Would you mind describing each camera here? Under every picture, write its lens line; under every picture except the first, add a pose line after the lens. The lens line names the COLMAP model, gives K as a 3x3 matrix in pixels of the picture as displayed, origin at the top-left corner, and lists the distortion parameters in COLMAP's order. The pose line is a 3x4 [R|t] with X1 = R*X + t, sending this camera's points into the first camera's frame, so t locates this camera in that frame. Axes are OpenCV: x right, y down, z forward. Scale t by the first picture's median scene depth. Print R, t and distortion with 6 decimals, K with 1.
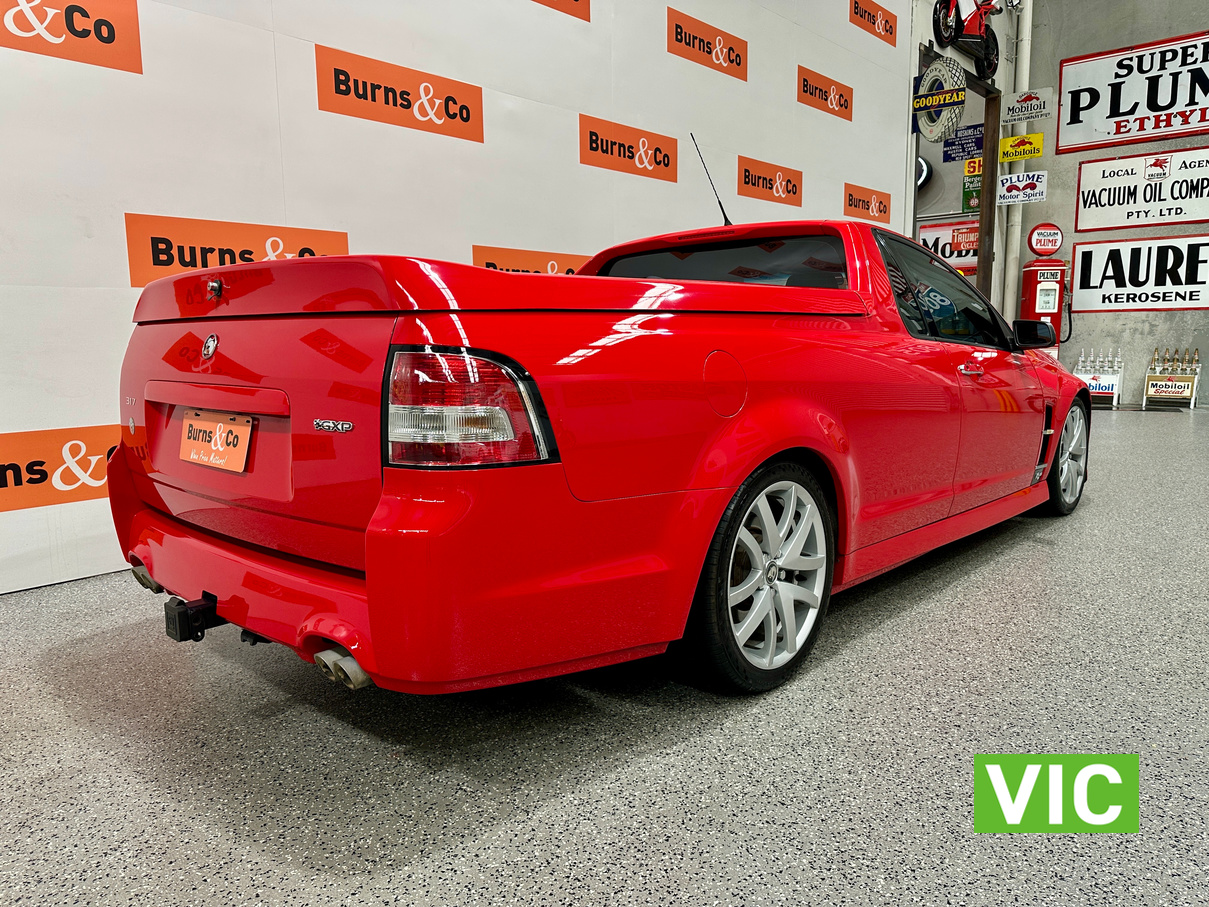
lens RADIAL K [[874.2, 0, 616.2], [0, 874.2, 458.3], [0, 0, 1]] dist [0.010752, -0.022097]
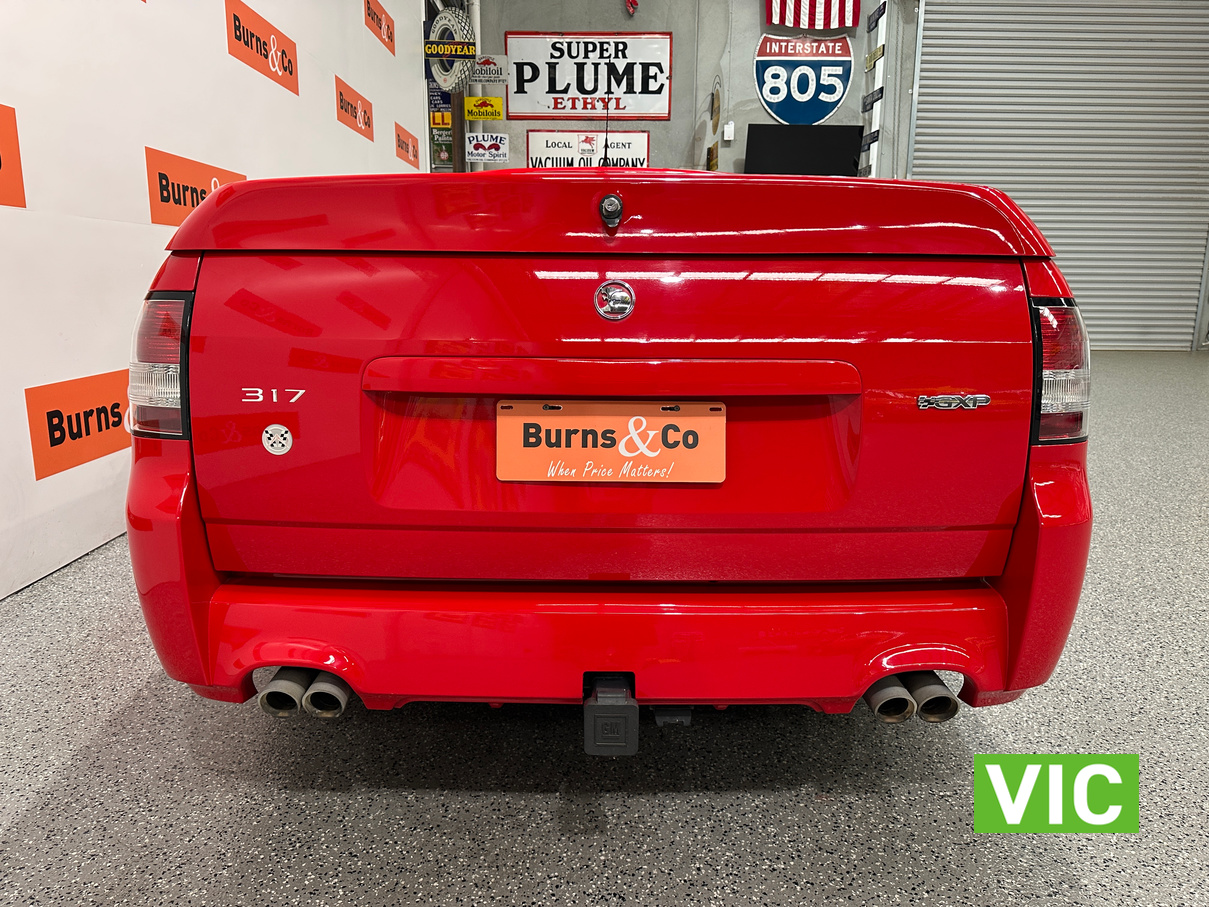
lens RADIAL K [[874.2, 0, 609.5], [0, 874.2, 452.8], [0, 0, 1]] dist [0.010752, -0.022097]
pose [[0.732705, -0.112107, 0.671249, -0.194762], [0.076934, 0.993661, 0.081975, -0.014526], [-0.676184, -0.008421, 0.736685, 0.111883]]
